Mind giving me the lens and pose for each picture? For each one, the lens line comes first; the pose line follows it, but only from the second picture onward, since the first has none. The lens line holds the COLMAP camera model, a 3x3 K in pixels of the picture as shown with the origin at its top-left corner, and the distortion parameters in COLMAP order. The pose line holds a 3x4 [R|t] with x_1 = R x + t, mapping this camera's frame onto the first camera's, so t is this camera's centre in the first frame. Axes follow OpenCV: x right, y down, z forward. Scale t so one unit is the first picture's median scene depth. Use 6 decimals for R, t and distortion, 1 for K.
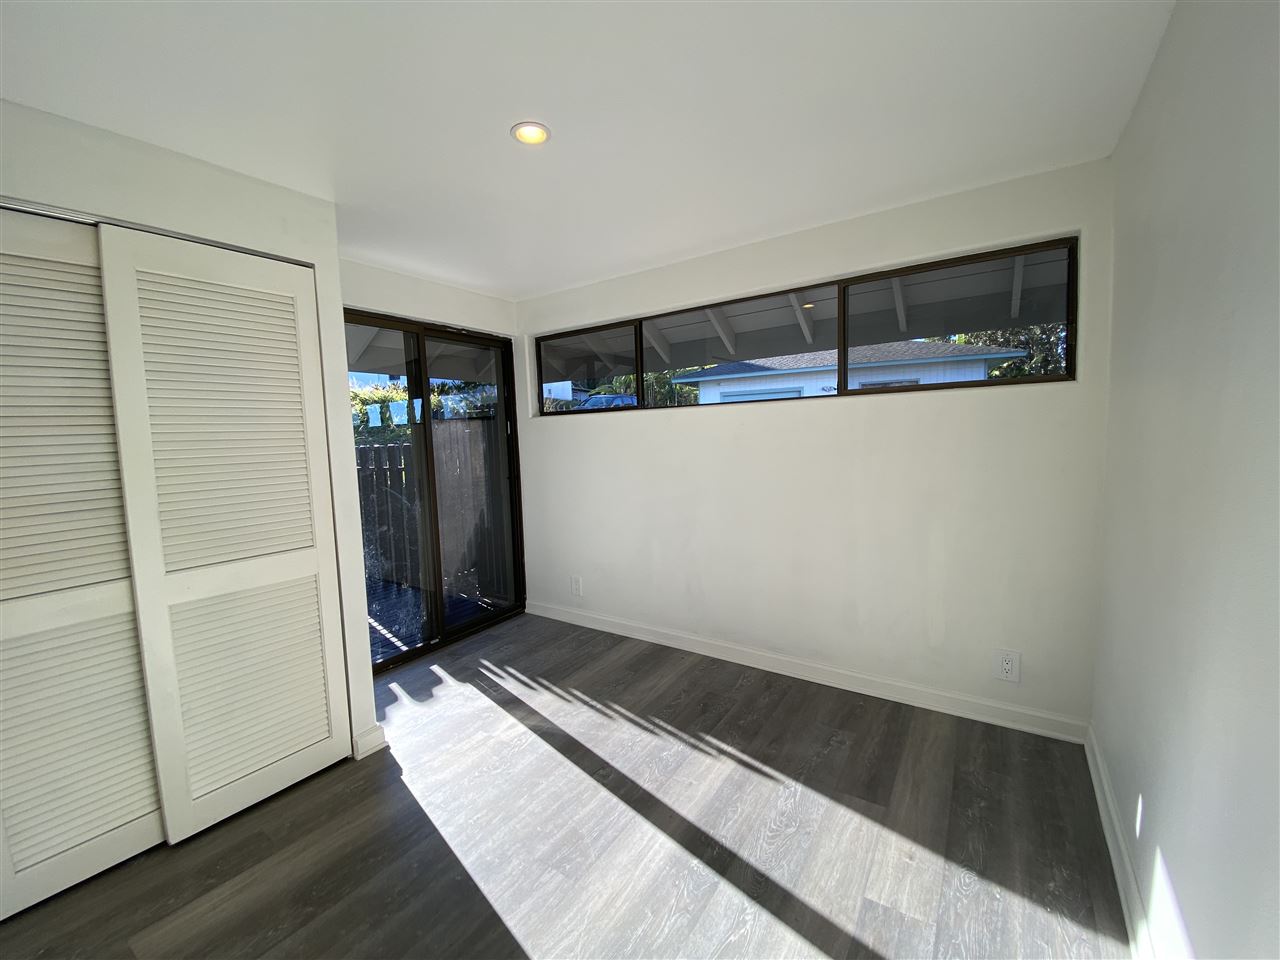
lens RADIAL K [[520.8, 0, 637.5], [0, 520.8, 478.6], [0, 0, 1]] dist [0.008967, -0.013483]
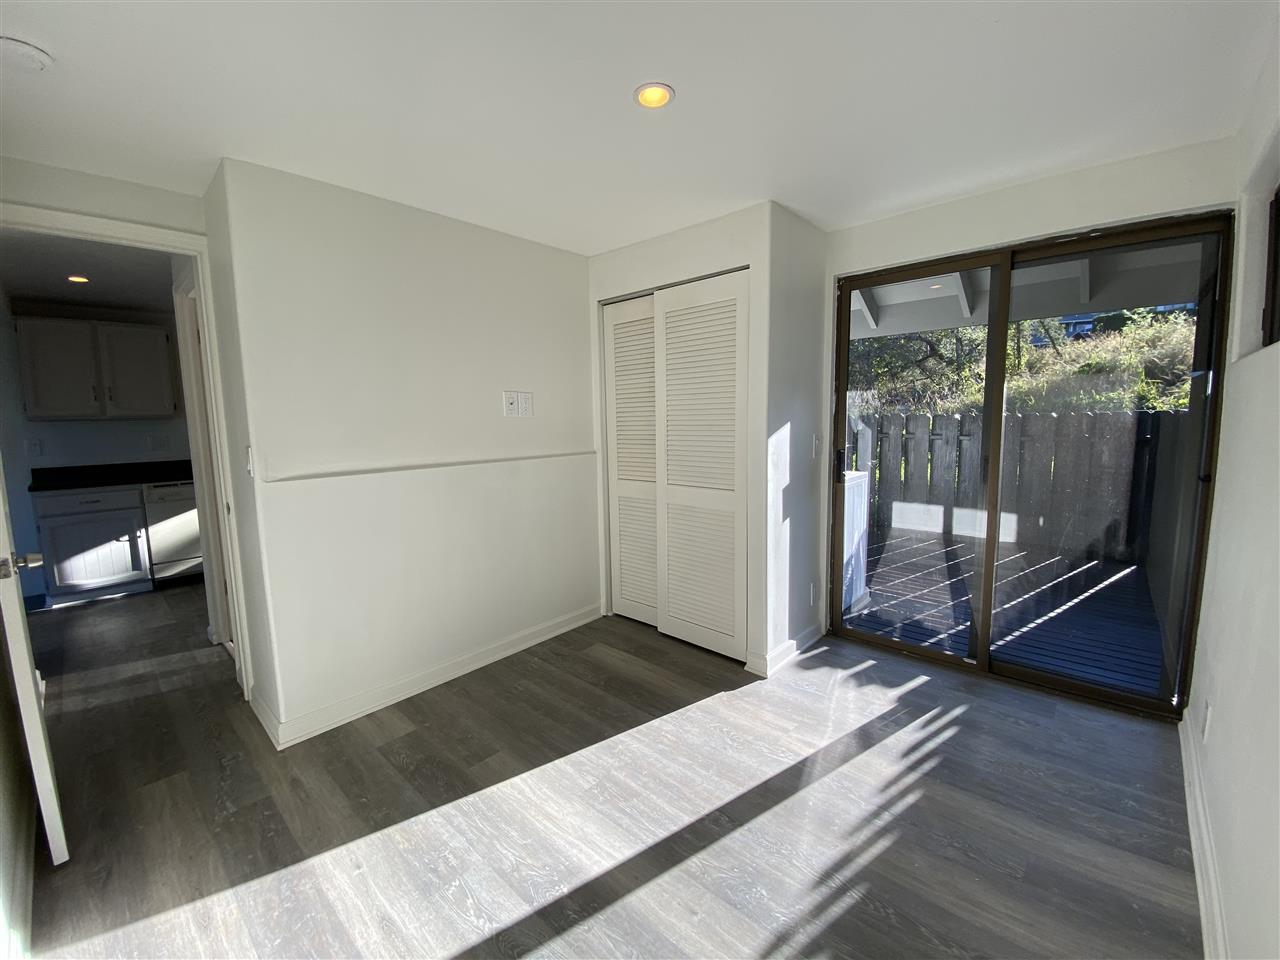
lens RADIAL K [[520.8, 0, 637.5], [0, 520.8, 478.6], [0, 0, 1]] dist [0.008967, -0.013483]
pose [[-0.143857, 0.157986, -0.976906, 0.716965], [-0.066513, 0.983398, 0.168830, -0.110481], [0.987361, 0.089264, -0.130961, 0.973690]]
